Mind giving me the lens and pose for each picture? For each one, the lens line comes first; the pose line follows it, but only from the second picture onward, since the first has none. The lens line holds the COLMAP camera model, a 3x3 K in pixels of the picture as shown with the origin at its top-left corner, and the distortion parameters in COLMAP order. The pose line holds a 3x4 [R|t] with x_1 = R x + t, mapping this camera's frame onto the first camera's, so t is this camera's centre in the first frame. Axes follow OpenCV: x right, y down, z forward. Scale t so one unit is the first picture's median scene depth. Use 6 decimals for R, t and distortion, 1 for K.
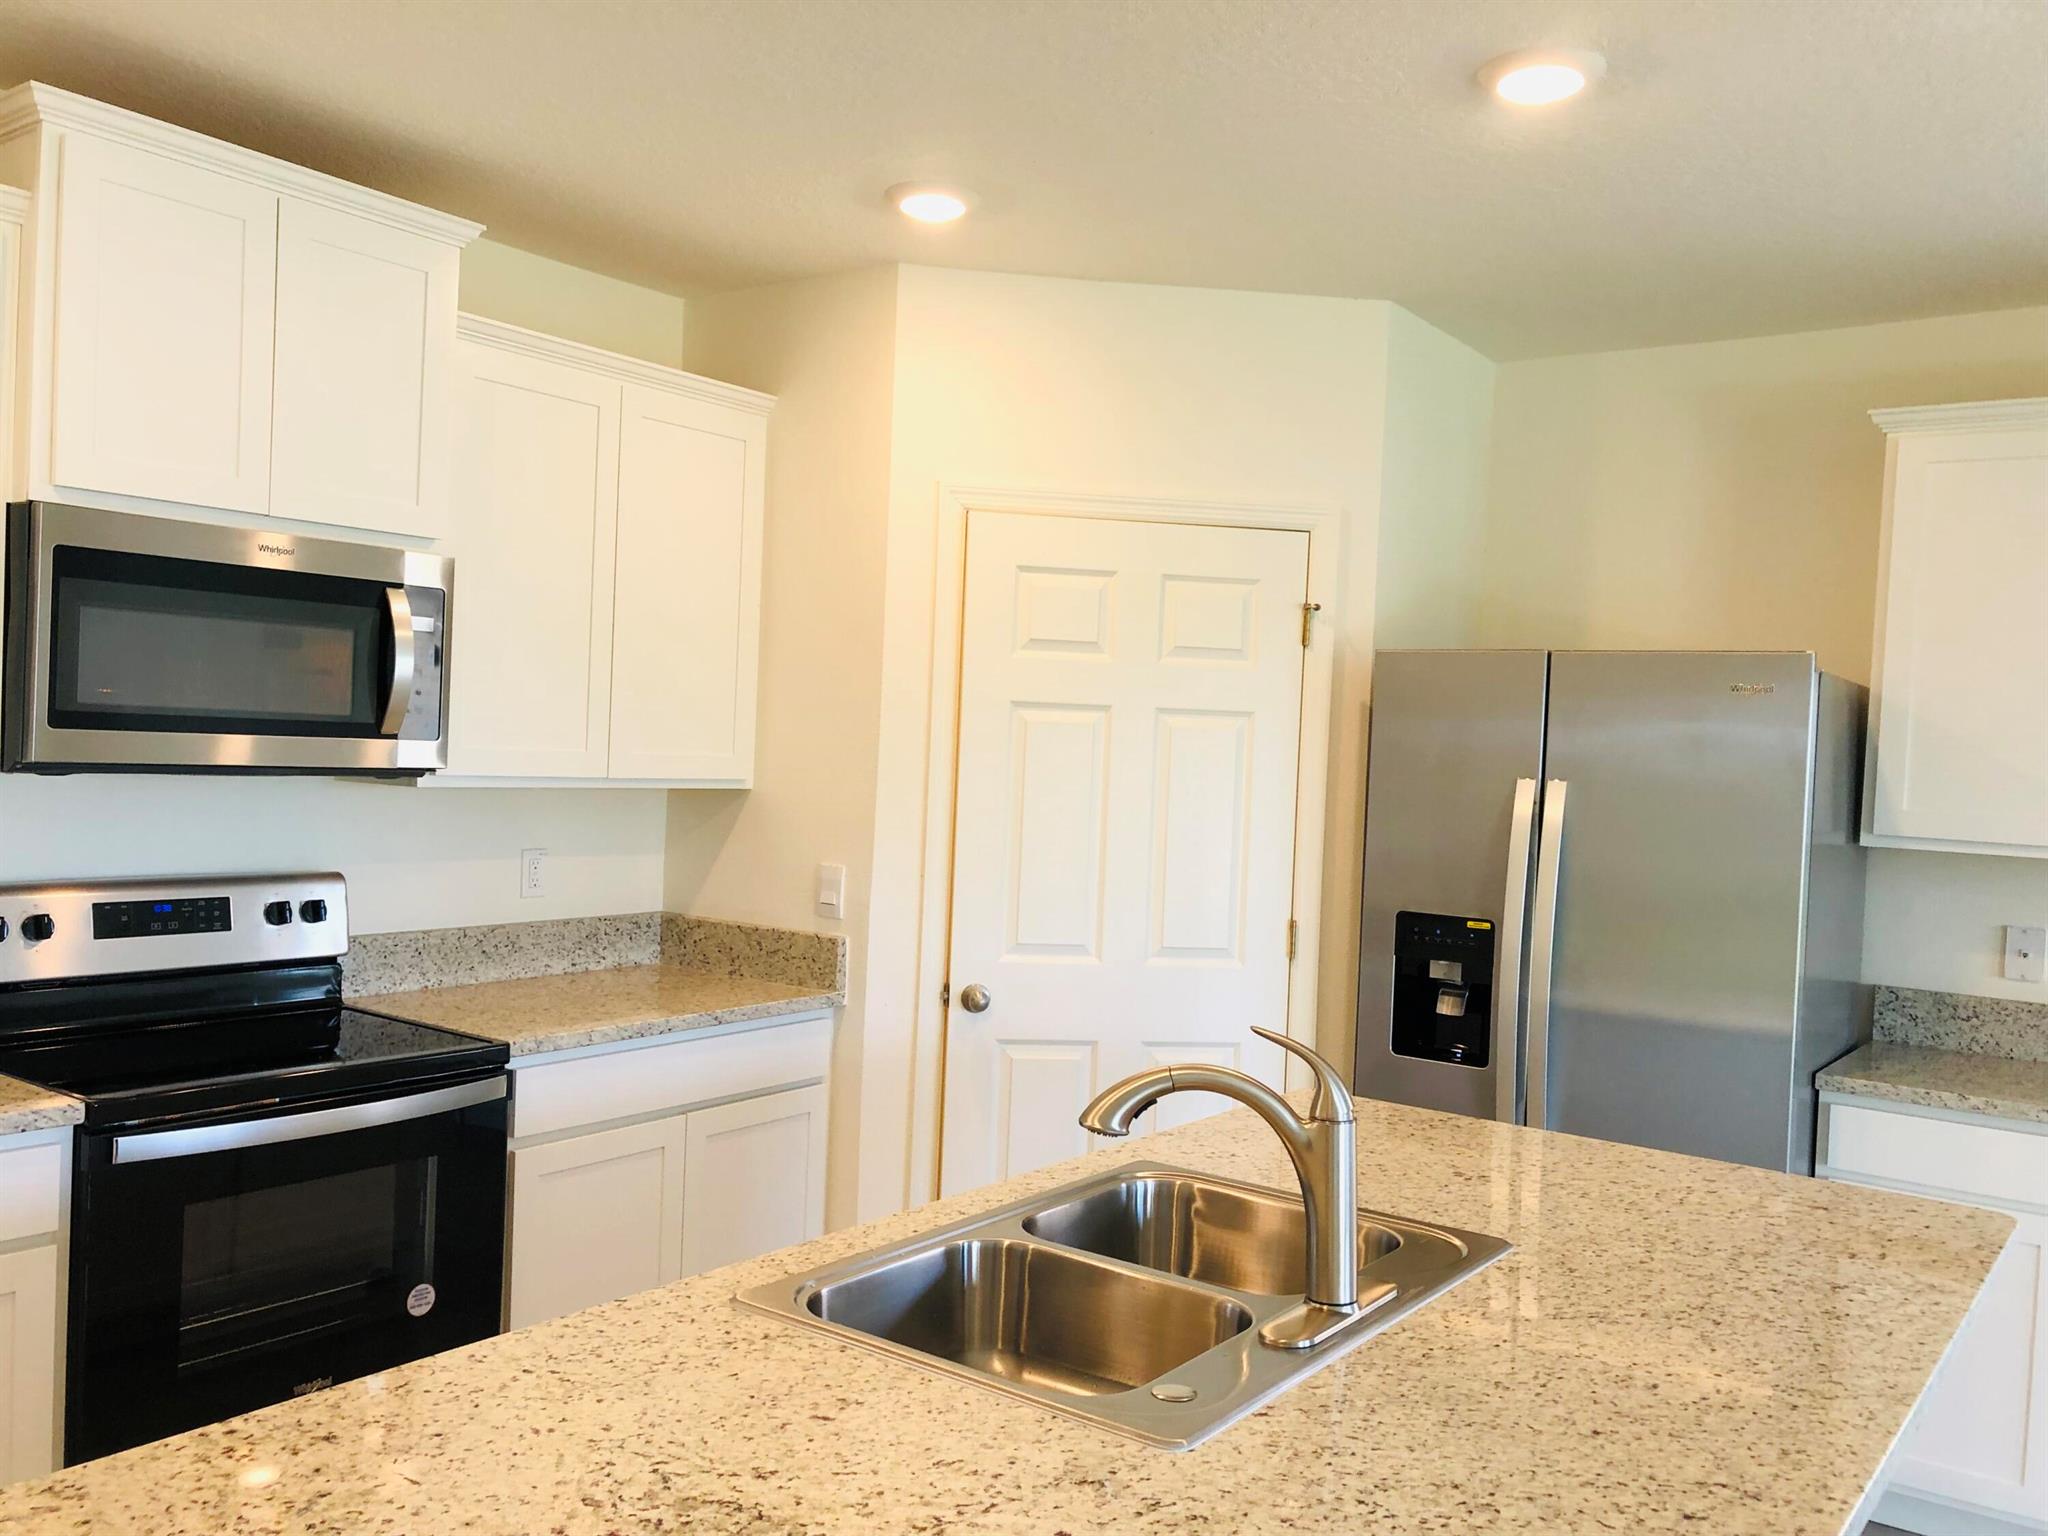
lens RADIAL K [[1660.3, 0, 1023.0], [0, 1660.3, 787.3], [0, 0, 1]] dist [0.050465, 0.004924]
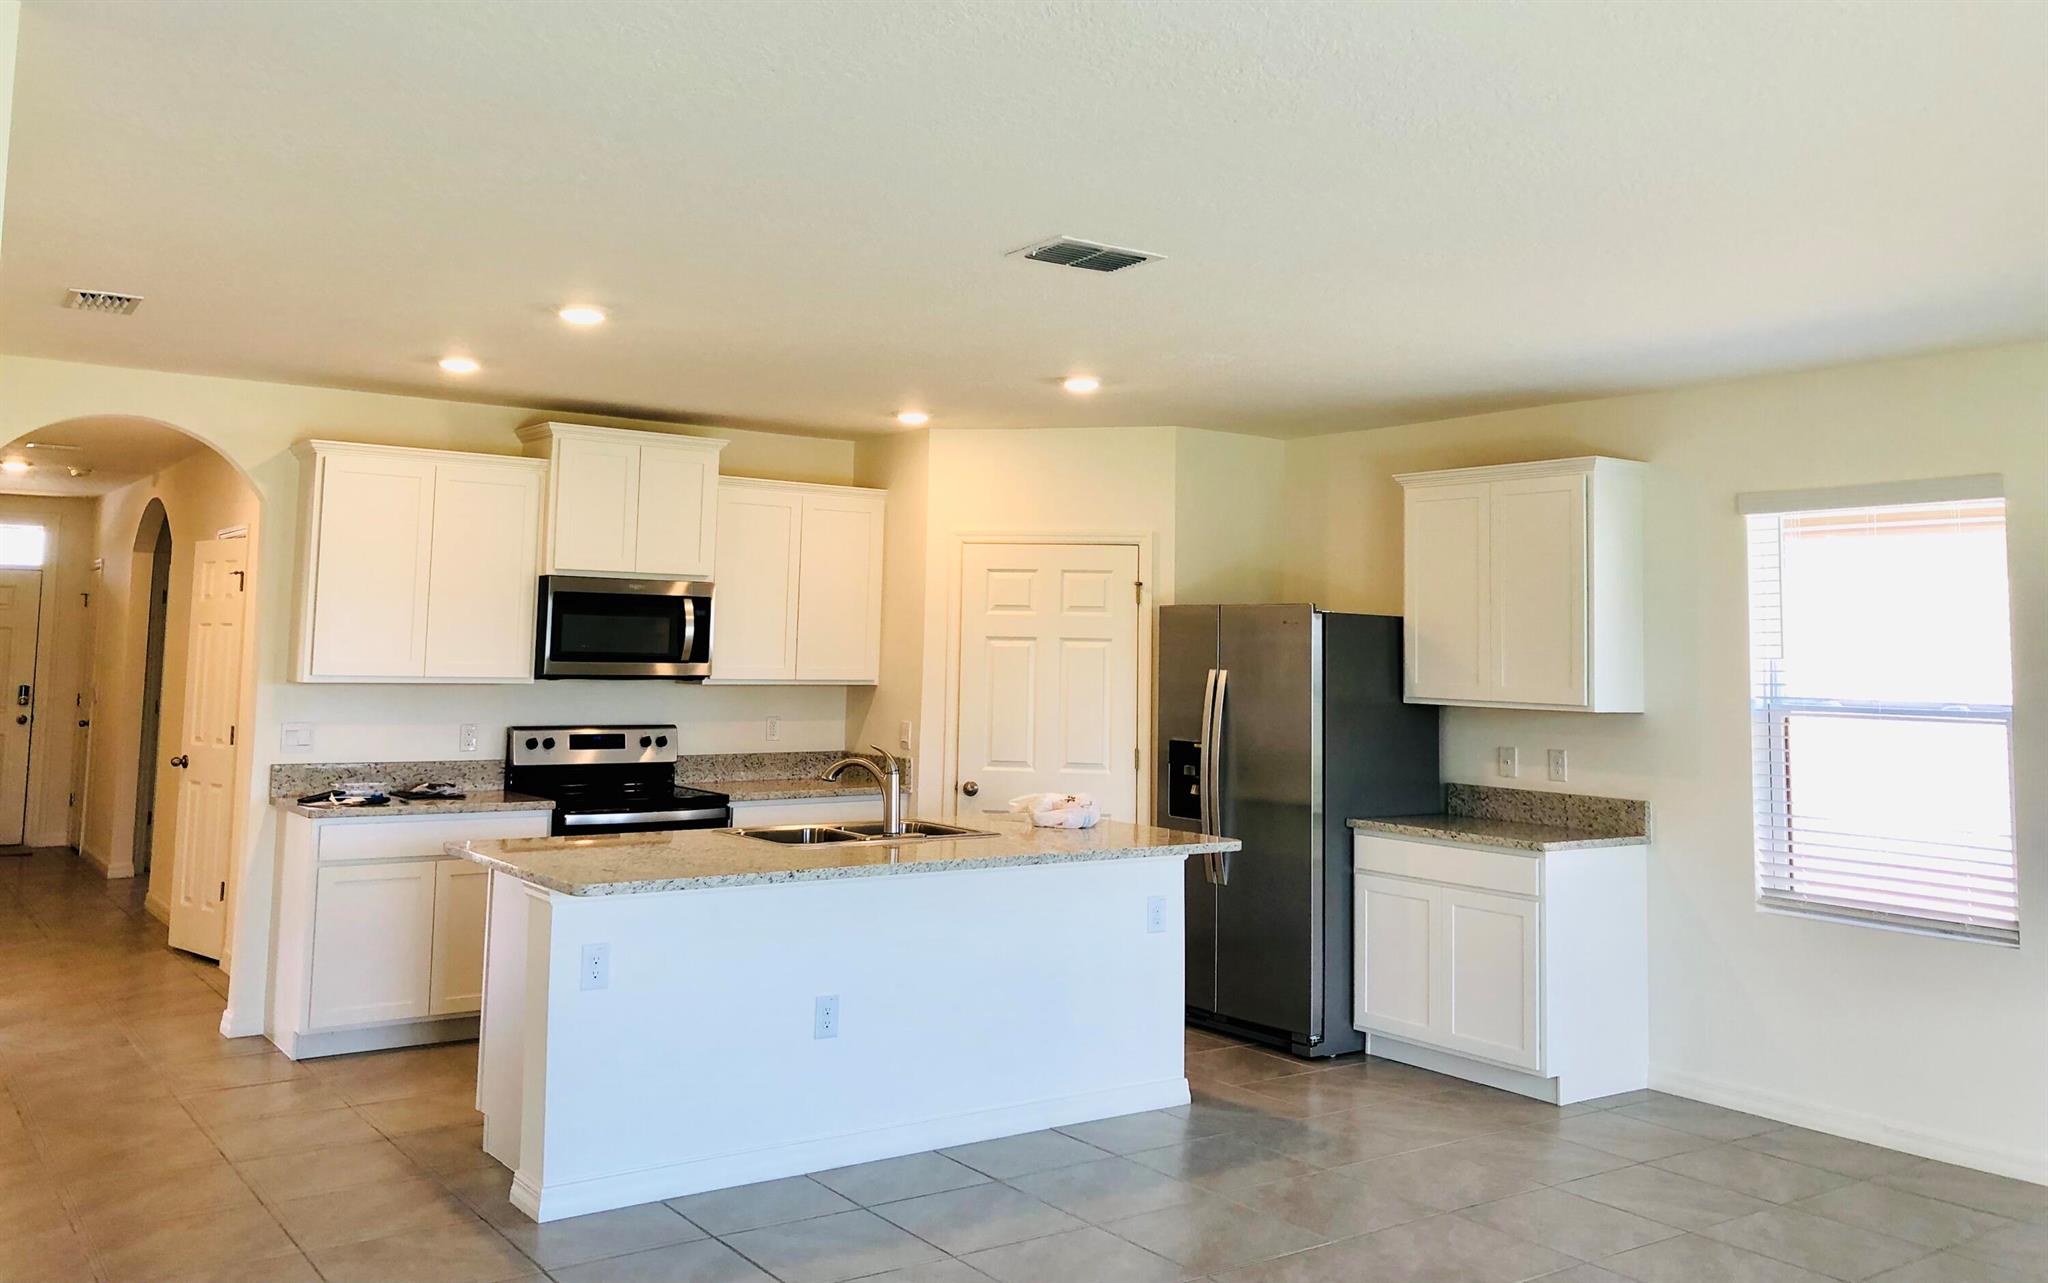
lens RADIAL K [[1688.3, 0, 1024.7], [0, 1688.3, 629.1], [0, 0, 1]] dist [0.088221, 0.000611]
pose [[0.954893, -0.026727, -0.295745, 0.627119], [0.012905, 0.998735, -0.048592, 0.036476], [0.296670, 0.042584, 0.954030, -0.893391]]
